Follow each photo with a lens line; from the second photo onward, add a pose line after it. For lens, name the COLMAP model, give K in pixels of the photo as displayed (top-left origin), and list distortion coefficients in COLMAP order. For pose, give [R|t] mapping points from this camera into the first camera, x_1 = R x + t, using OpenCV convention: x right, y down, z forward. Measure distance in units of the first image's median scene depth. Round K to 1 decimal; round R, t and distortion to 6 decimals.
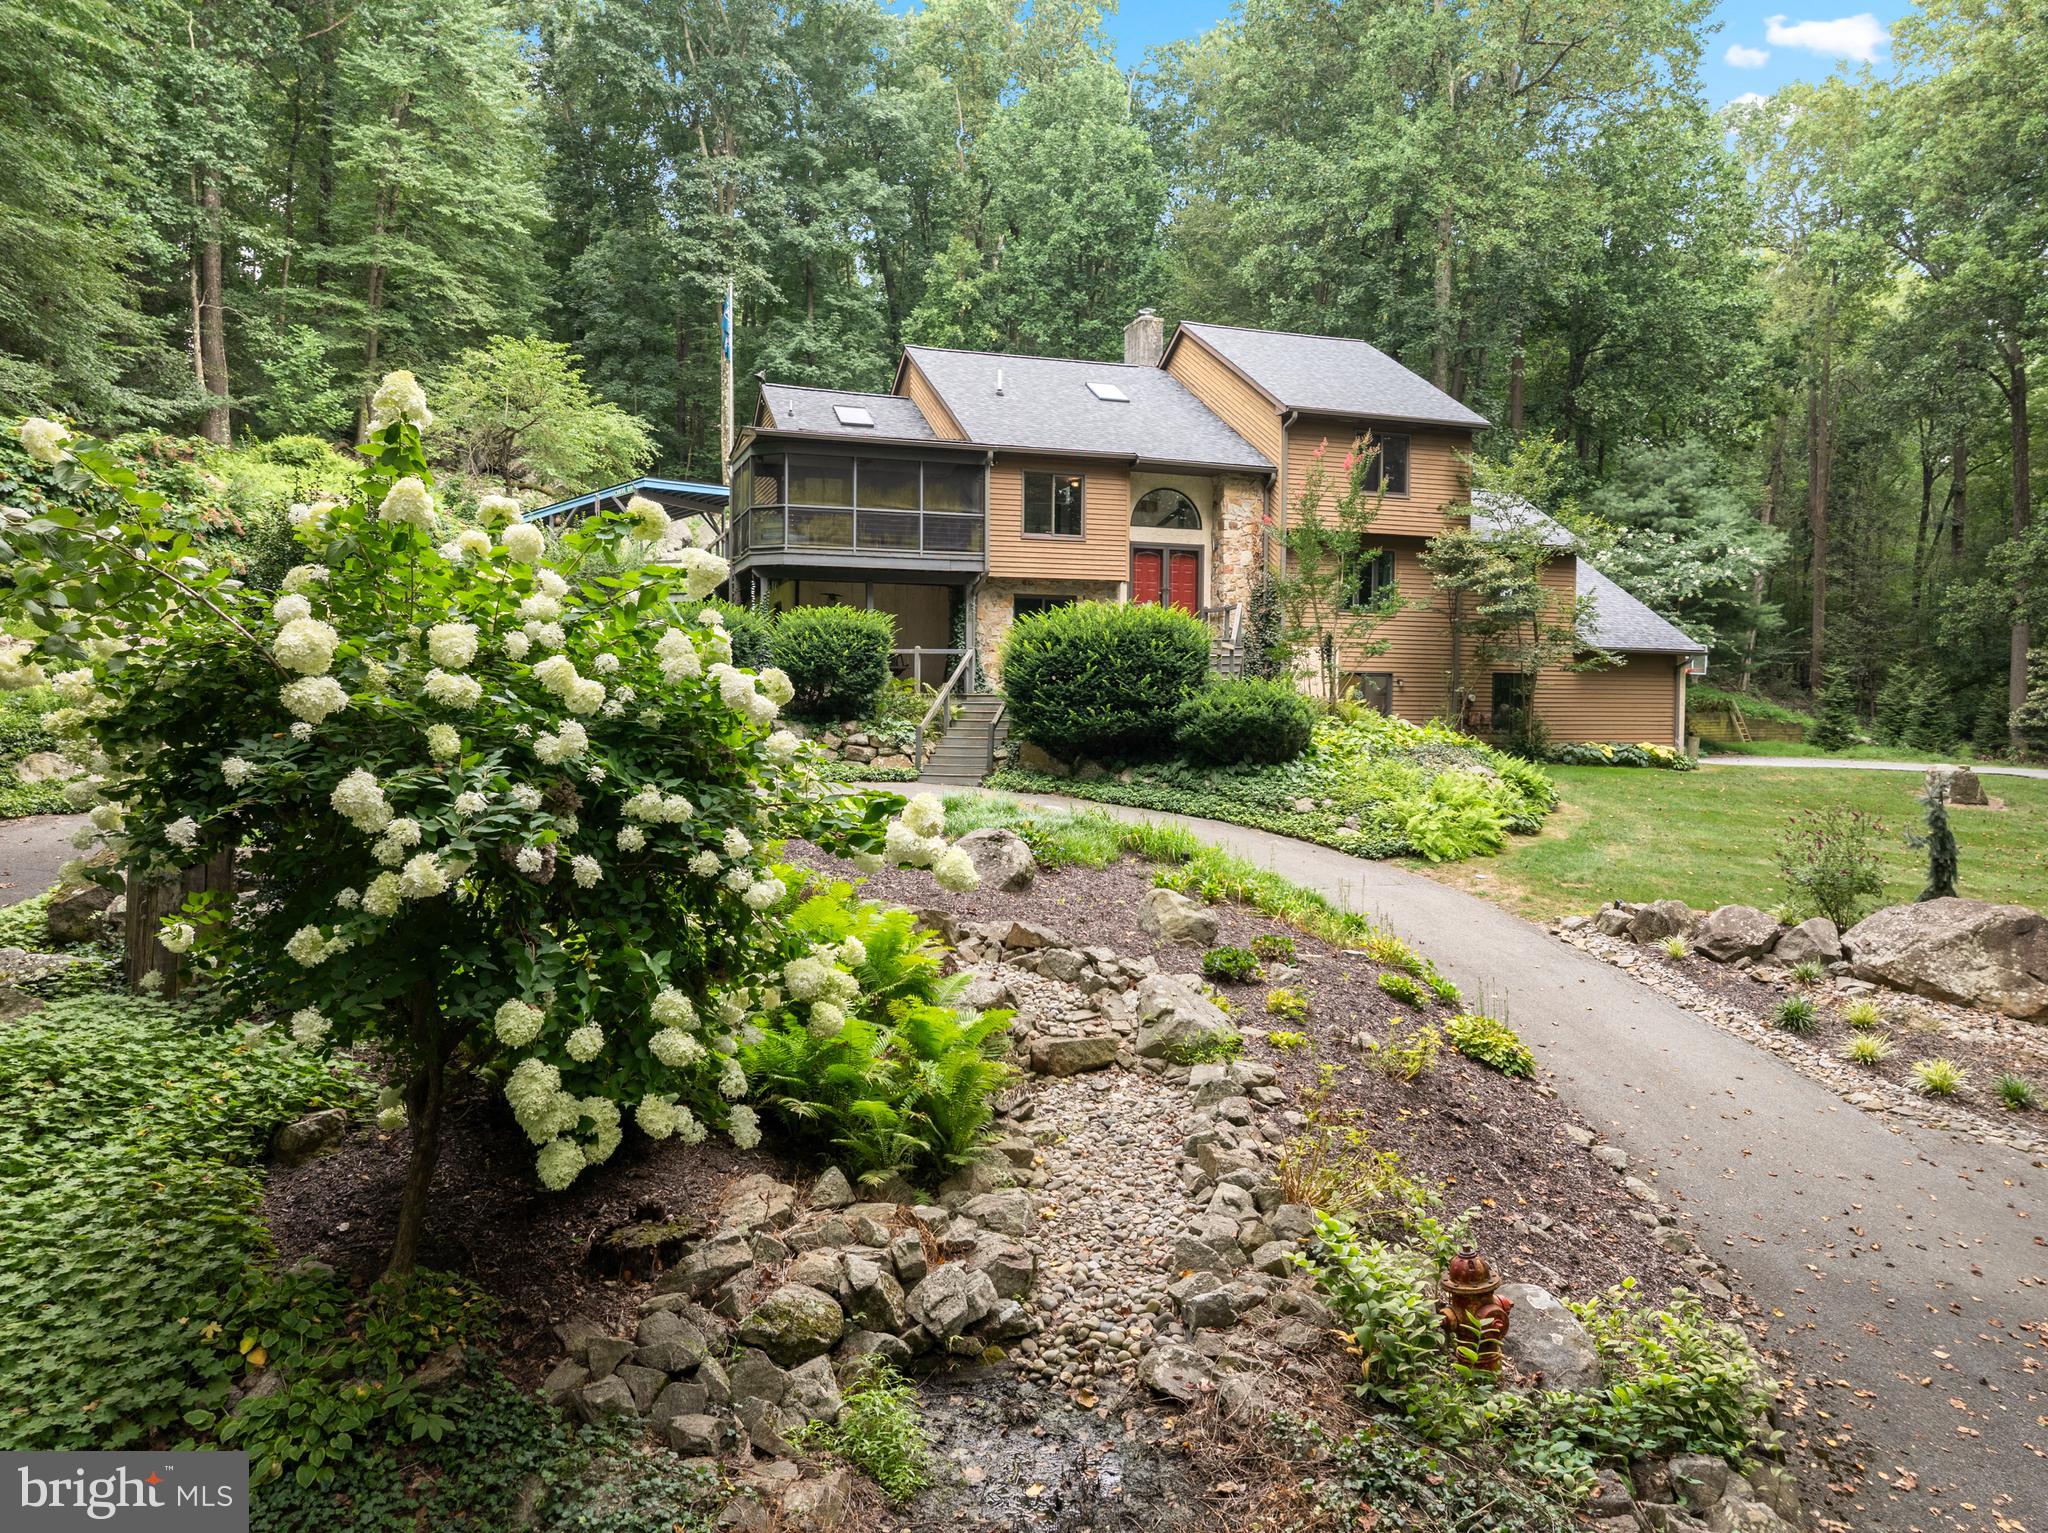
lens RADIAL K [[1452.7, 0, 1024.0], [0, 1452.7, 766.5], [0, 0, 1]] dist [-0.046533, 0.021802]
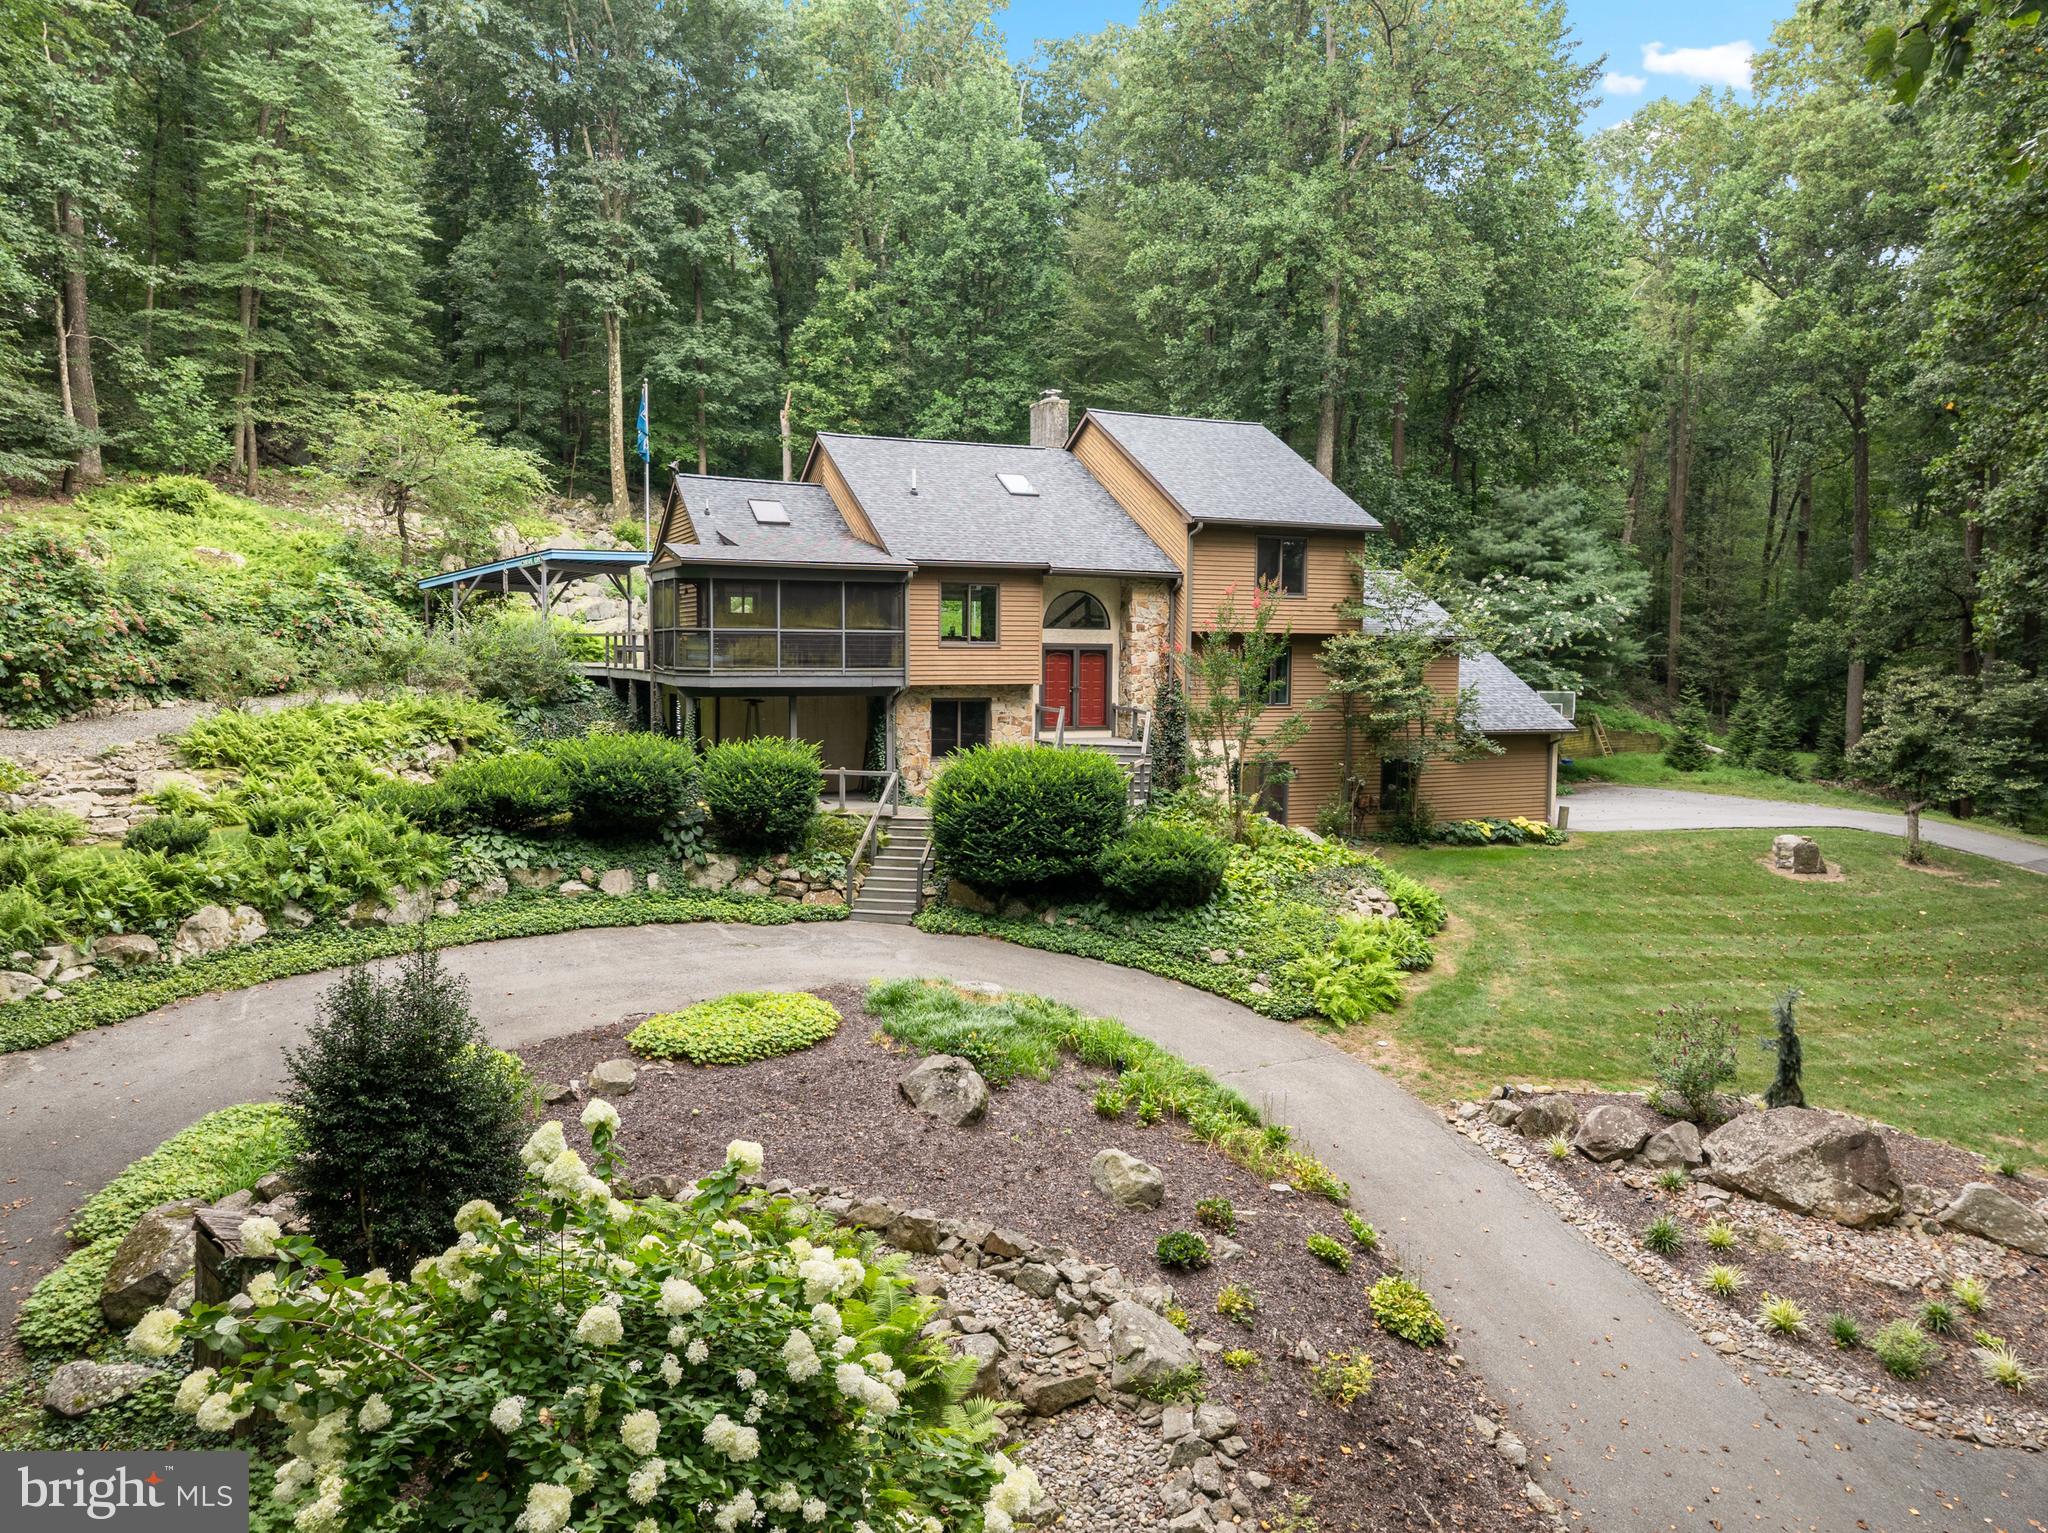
lens RADIAL K [[1452.7, 0, 1024.0], [0, 1452.7, 766.5], [0, 0, 1]] dist [-0.046533, 0.021802]
pose [[0.996314, -0.005917, 0.085576, -0.028433], [0.001913, 0.998903, 0.046796, -0.113941], [-0.085759, -0.046459, 0.995232, -0.033253]]
